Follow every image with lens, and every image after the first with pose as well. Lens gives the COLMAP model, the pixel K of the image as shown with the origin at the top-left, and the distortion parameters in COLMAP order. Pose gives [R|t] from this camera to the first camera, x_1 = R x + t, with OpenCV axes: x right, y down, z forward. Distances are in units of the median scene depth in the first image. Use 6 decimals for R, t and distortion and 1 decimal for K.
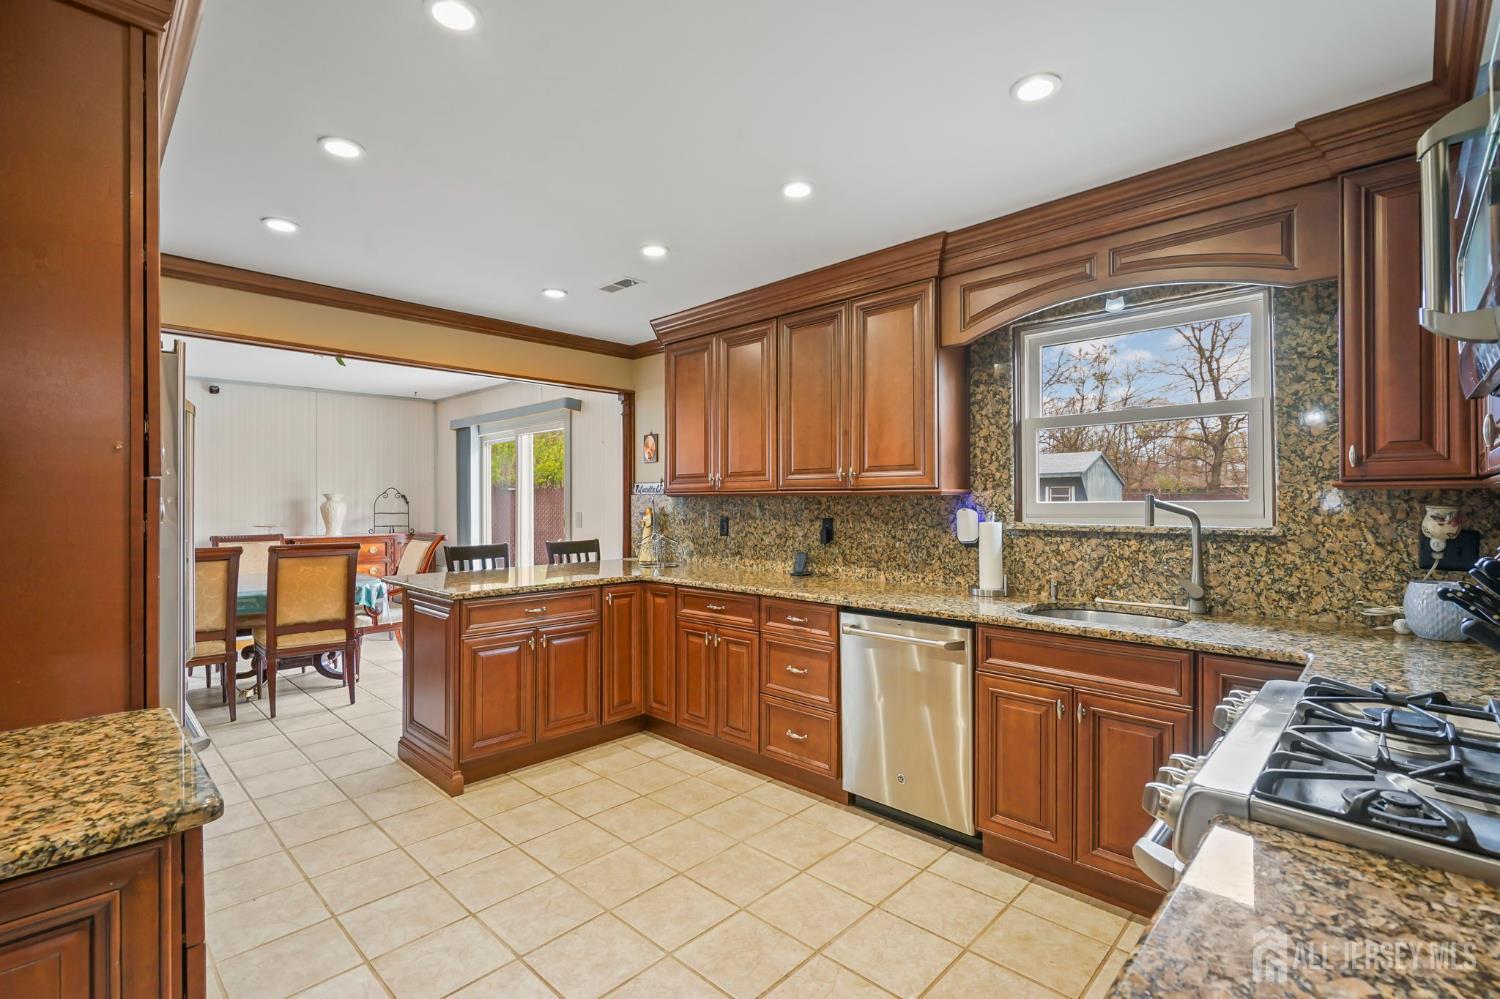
lens RADIAL K [[678.9, 0, 747.3], [0, 678.9, 502.6], [0, 0, 1]] dist [-0.003409, 0.000189]
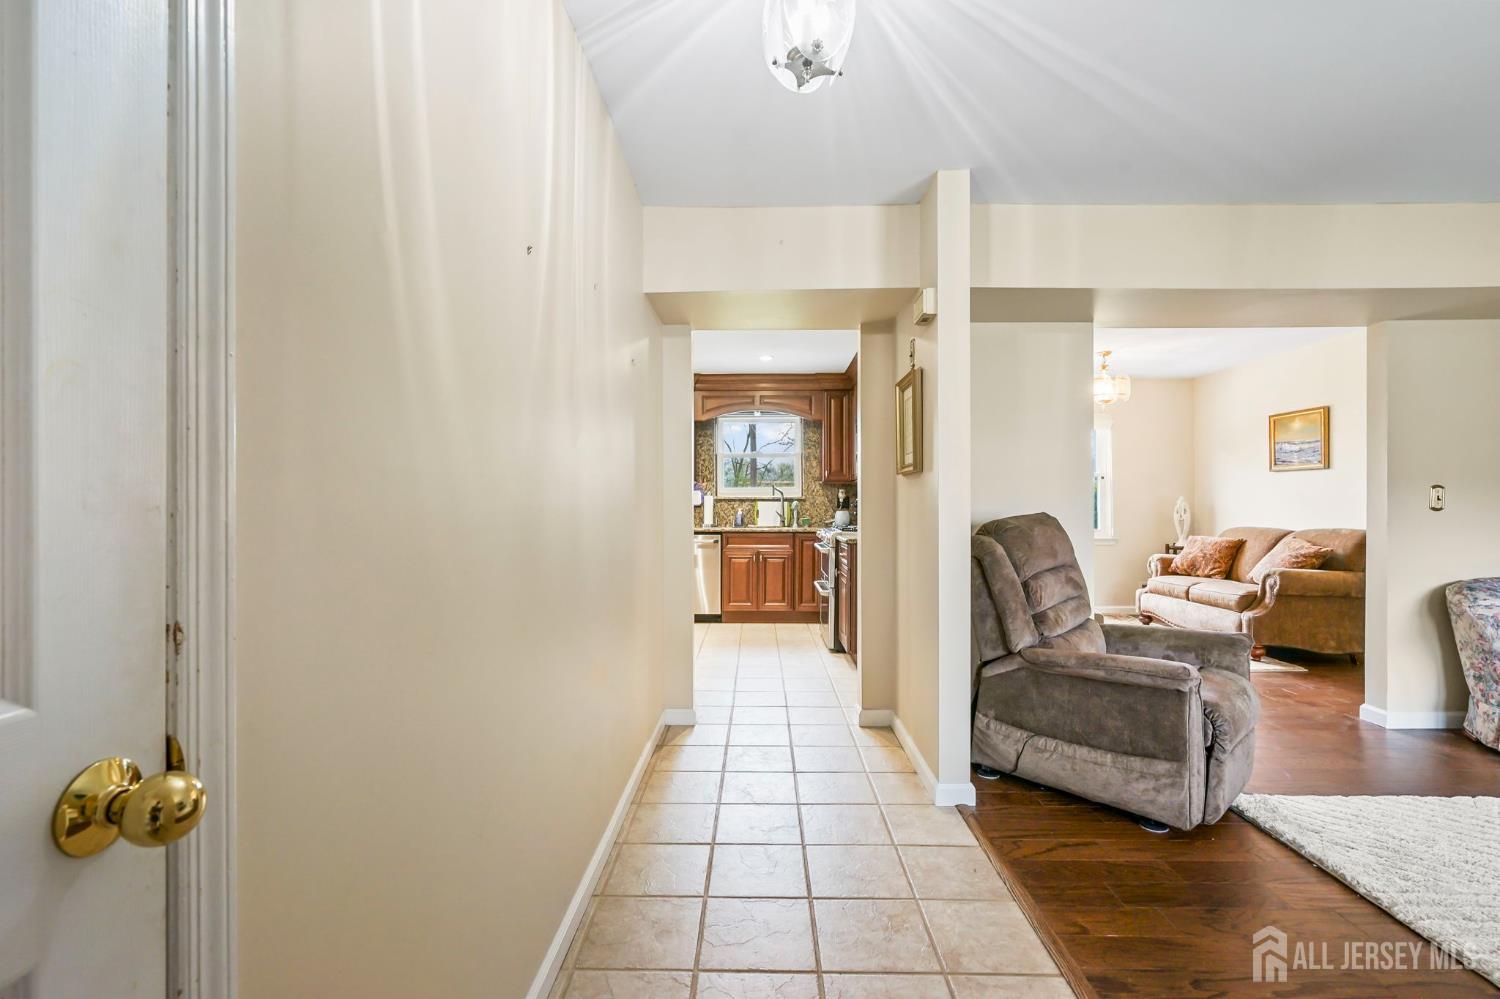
lens RADIAL K [[678.9, 0, 747.3], [0, 678.9, 502.6], [0, 0, 1]] dist [-0.003409, 0.000189]
pose [[0.729081, 0.003516, 0.684419, -1.440760], [-0.004309, 0.999991, -0.000547, 0.065438], [-0.684414, -0.002550, 0.729089, -1.016892]]
